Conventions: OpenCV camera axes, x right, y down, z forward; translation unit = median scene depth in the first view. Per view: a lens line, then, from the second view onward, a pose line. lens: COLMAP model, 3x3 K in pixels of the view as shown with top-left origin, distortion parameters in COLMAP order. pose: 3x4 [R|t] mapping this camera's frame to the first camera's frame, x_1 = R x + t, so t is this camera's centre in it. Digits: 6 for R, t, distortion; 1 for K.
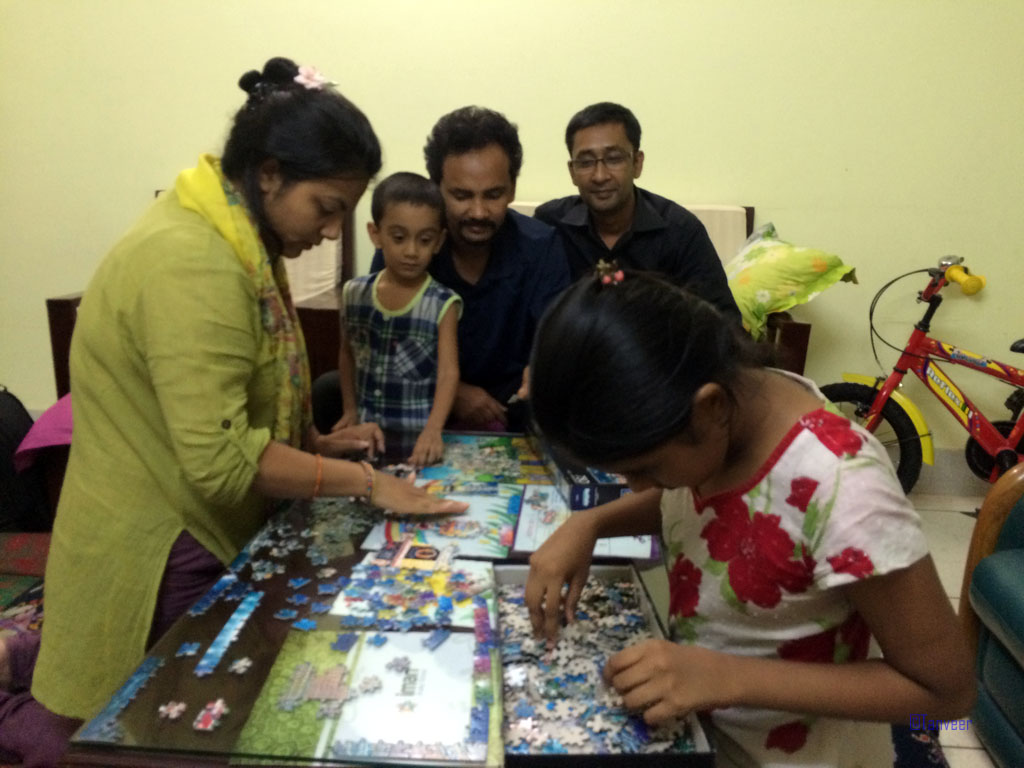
lens RADIAL K [[888.1, 0, 509.8], [0, 888.1, 389.6], [0, 0, 1]] dist [0.049792, -0.053225]
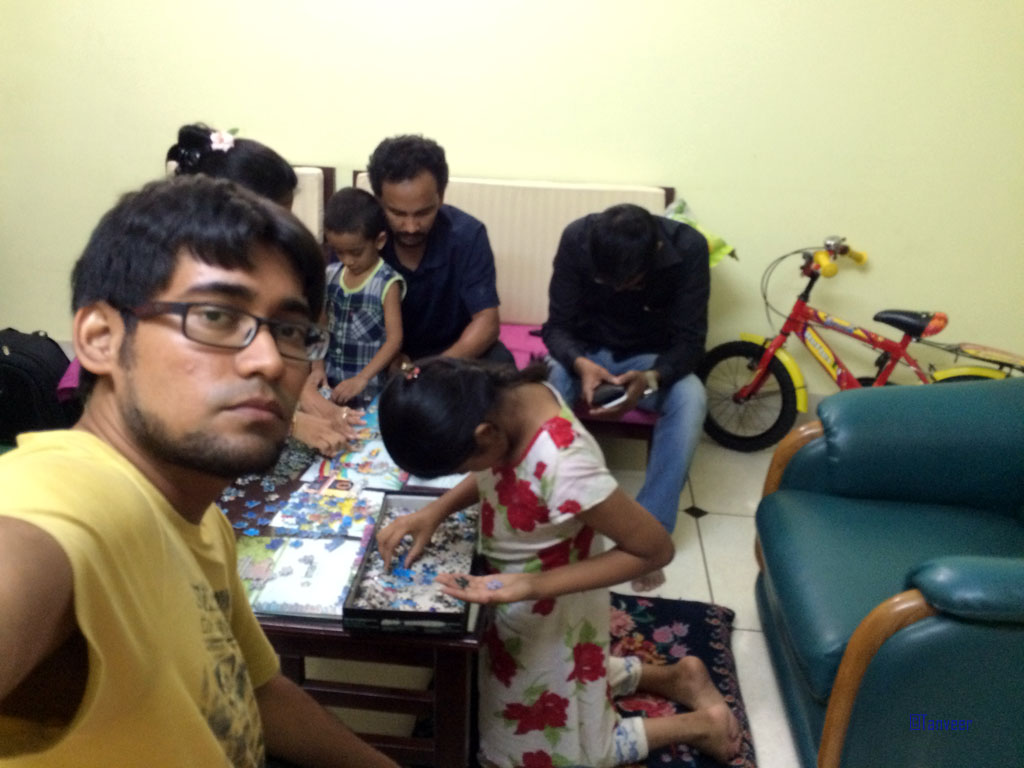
lens RADIAL K [[888.1, 0, 509.8], [0, 888.1, 386.5], [0, 0, 1]] dist [0.049792, -0.053225]
pose [[0.999068, 0.026645, -0.033948, 0.165280], [-0.022892, 0.994048, 0.106506, -0.102253], [0.036584, -0.105630, 0.993732, -0.311264]]
